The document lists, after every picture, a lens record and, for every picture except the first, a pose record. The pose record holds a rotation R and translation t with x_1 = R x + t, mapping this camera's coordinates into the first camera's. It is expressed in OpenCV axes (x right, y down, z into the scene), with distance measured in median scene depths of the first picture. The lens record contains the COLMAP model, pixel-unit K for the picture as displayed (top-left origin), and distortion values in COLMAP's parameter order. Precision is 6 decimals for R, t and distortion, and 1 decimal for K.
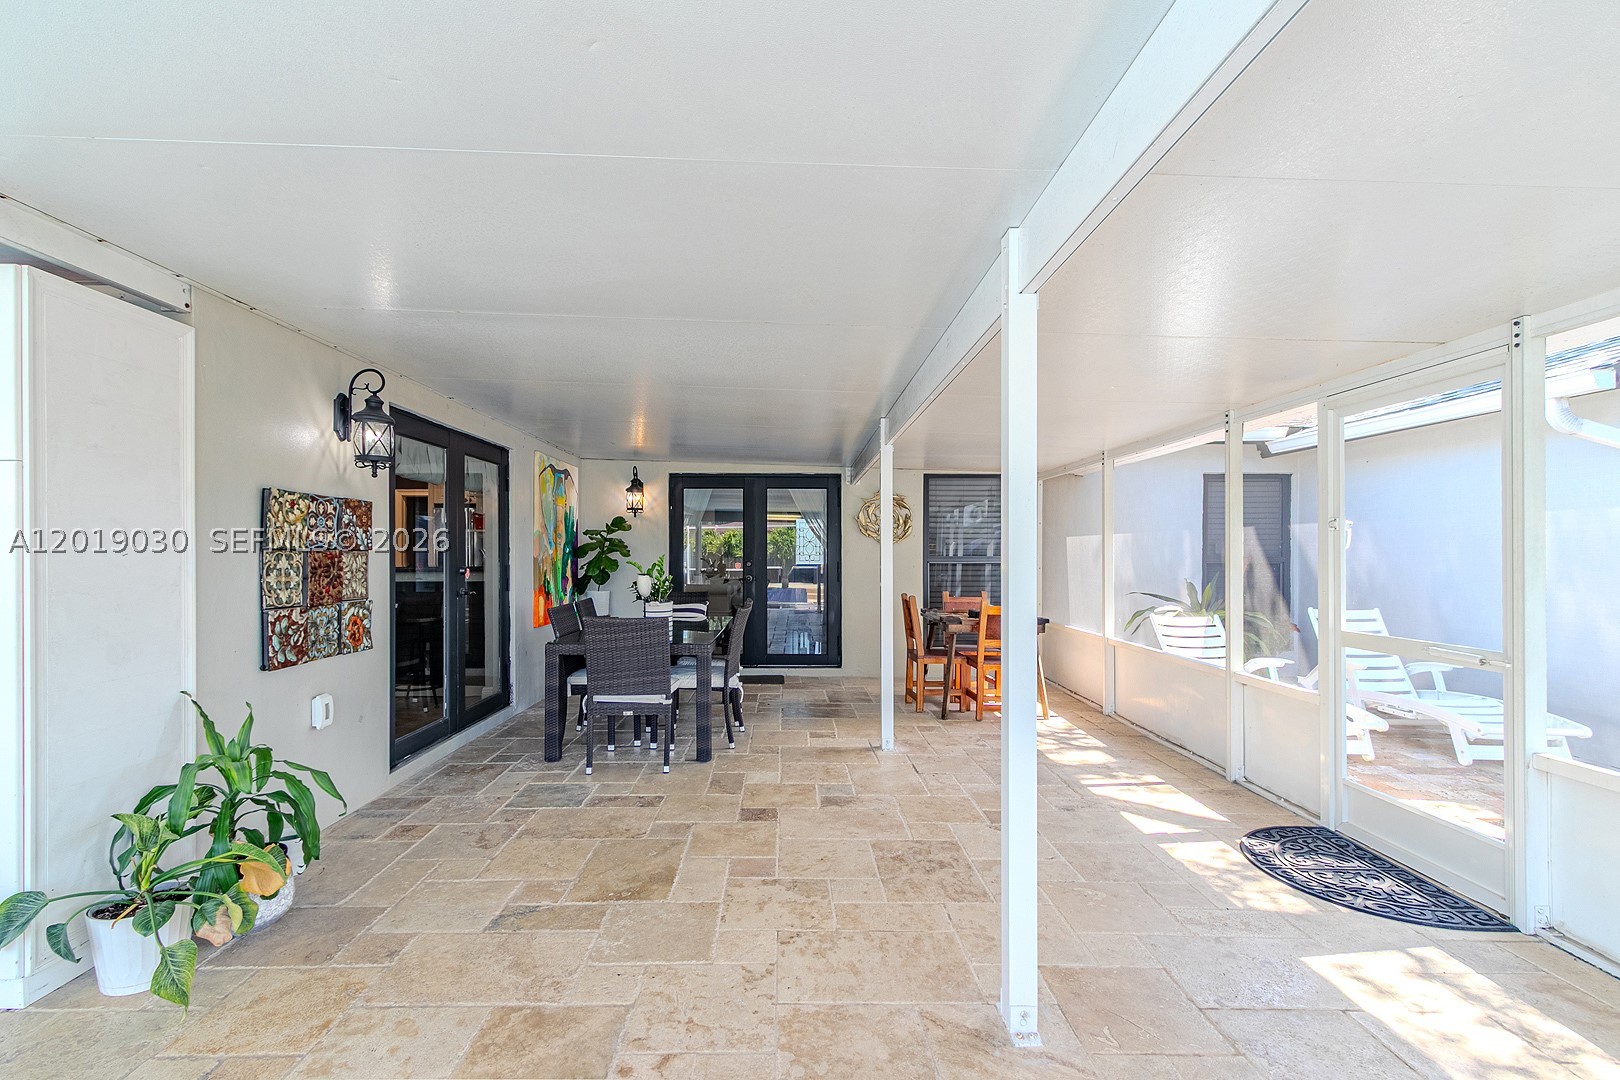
lens RADIAL K [[743.8, 0, 804.2], [0, 743.8, 547.1], [0, 0, 1]] dist [0.002861, 0.000013]
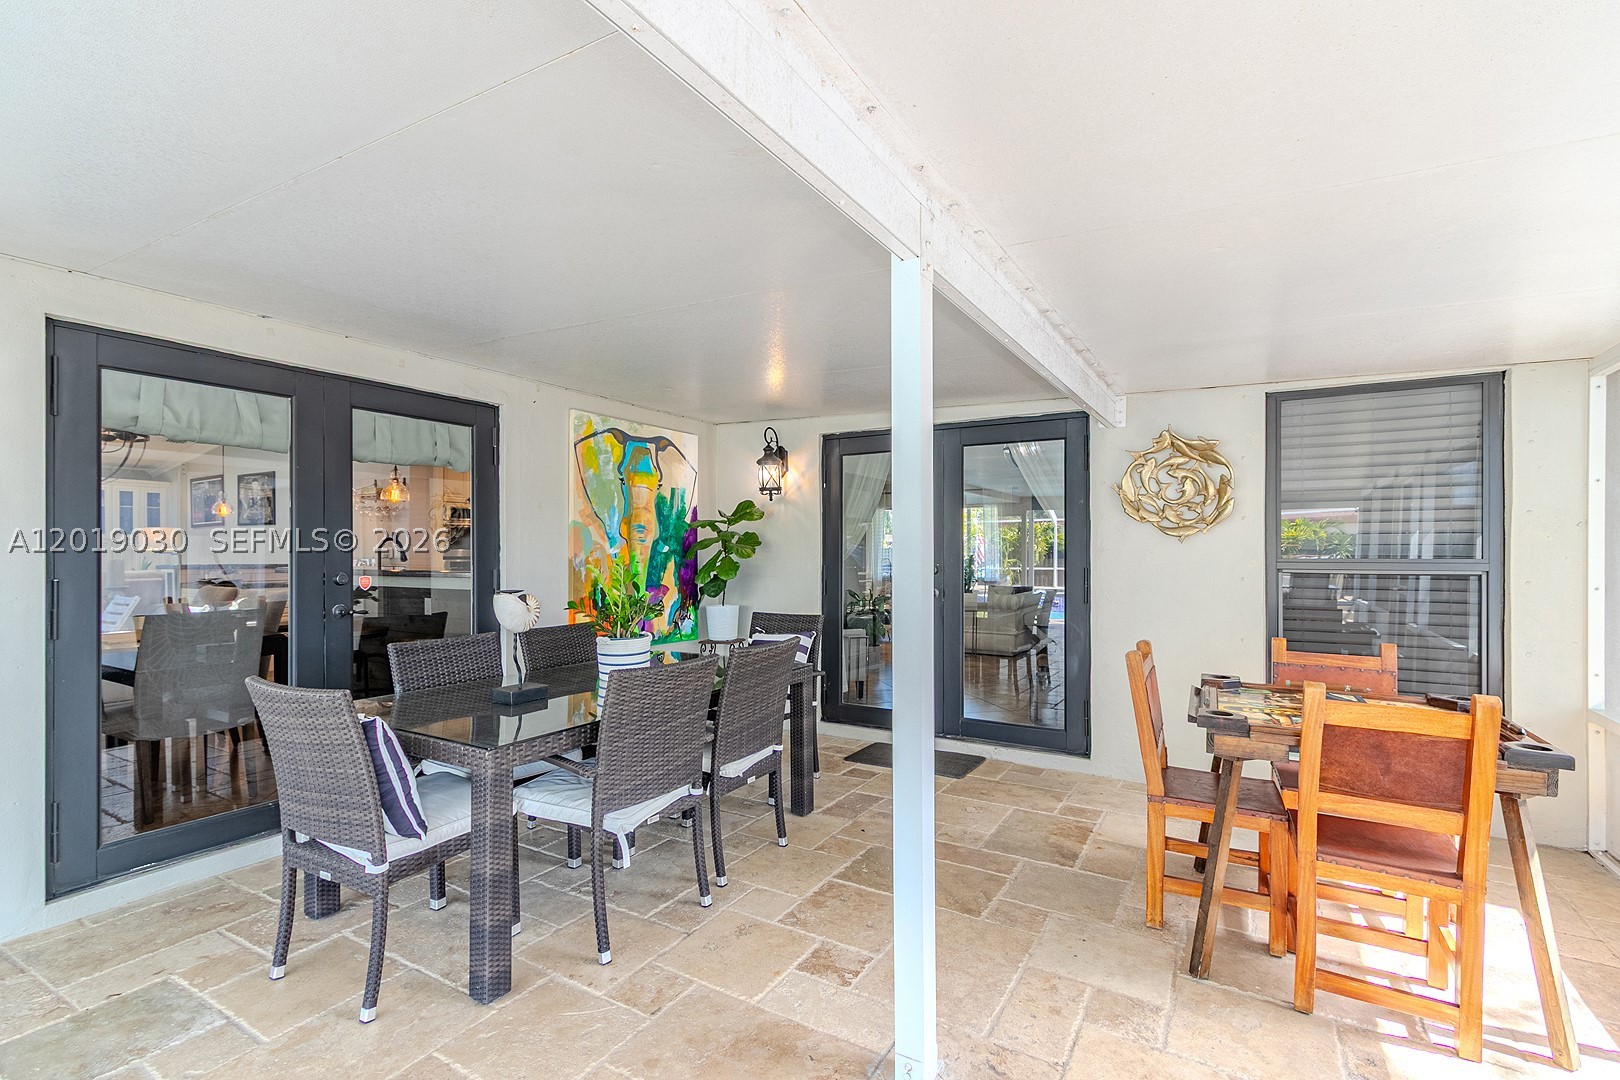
lens RADIAL K [[743.8, 0, 809.2], [0, 743.8, 554.6], [0, 0, 1]] dist [0.002861, 0.000013]
pose [[0.842773, 0.003498, -0.538258, 0.180336], [0.005793, 0.999862, 0.015568, -0.000445], [0.538239, -0.016238, 0.842636, 0.440494]]
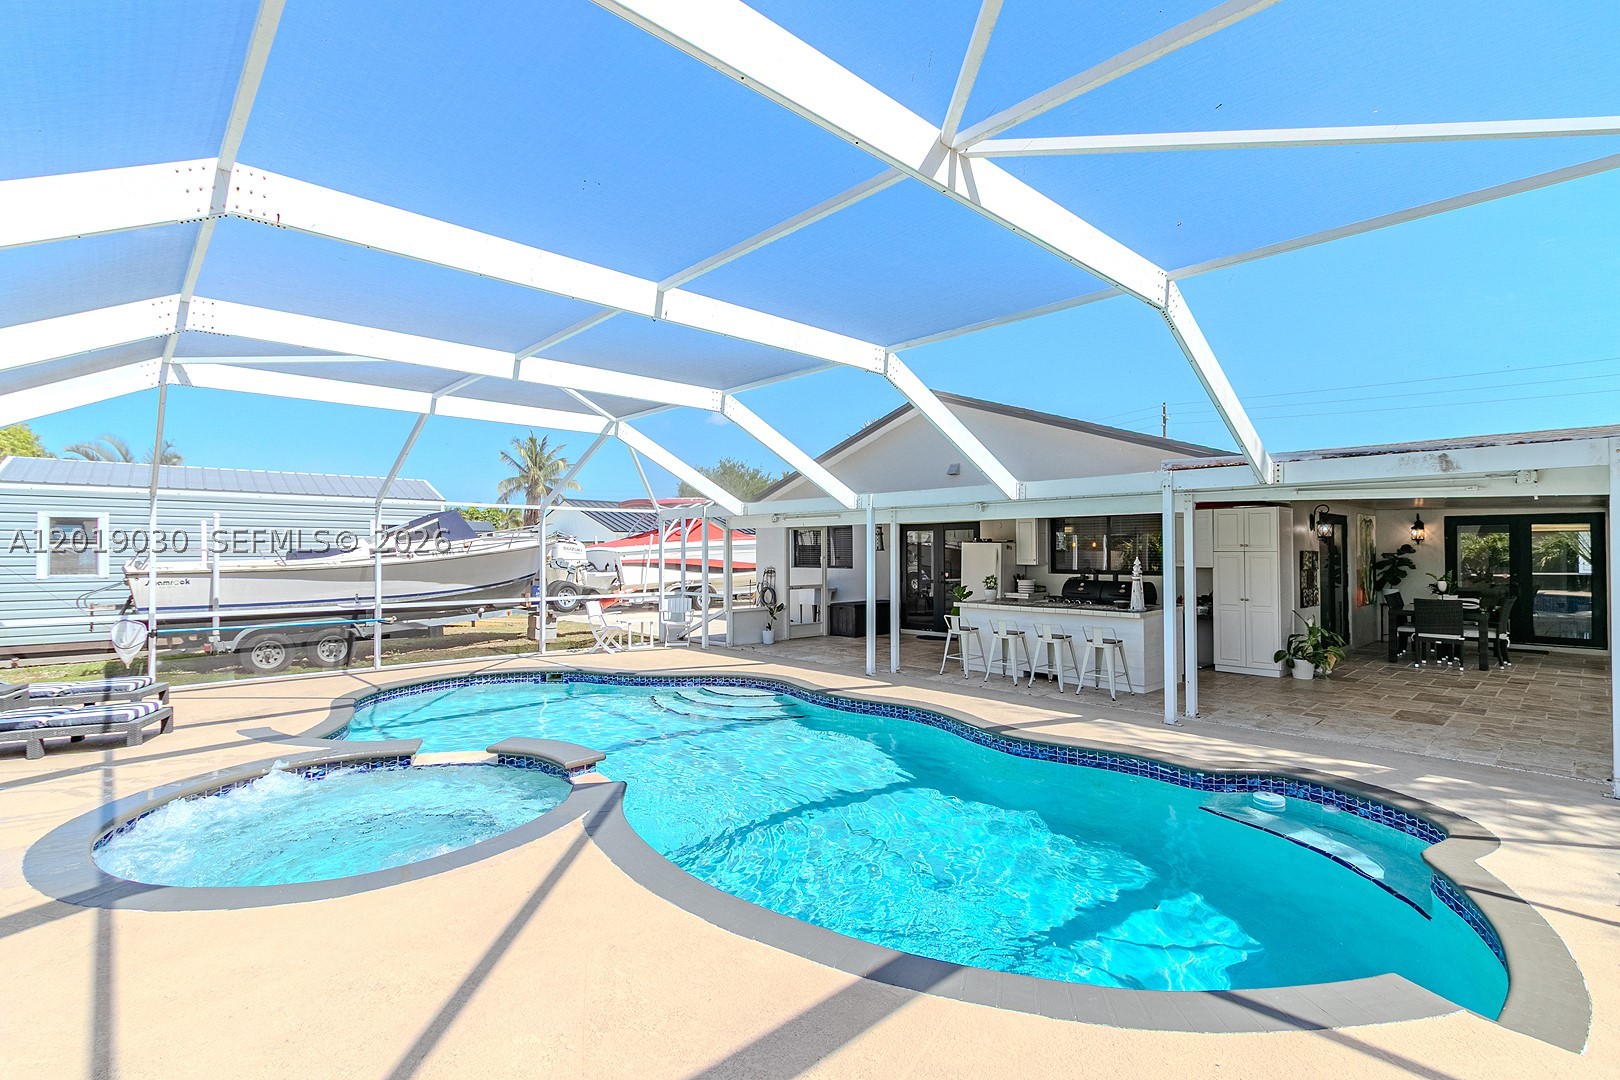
lens RADIAL K [[743.8, 0, 803.5], [0, 743.8, 549.5], [0, 0, 1]] dist [0.002861, 0.000013]
pose [[0.664320, -0.008611, -0.747399, 0.100013], [0.013030, 0.999915, 0.000061, -0.047740], [0.747335, -0.009779, 0.664375, -1.113602]]
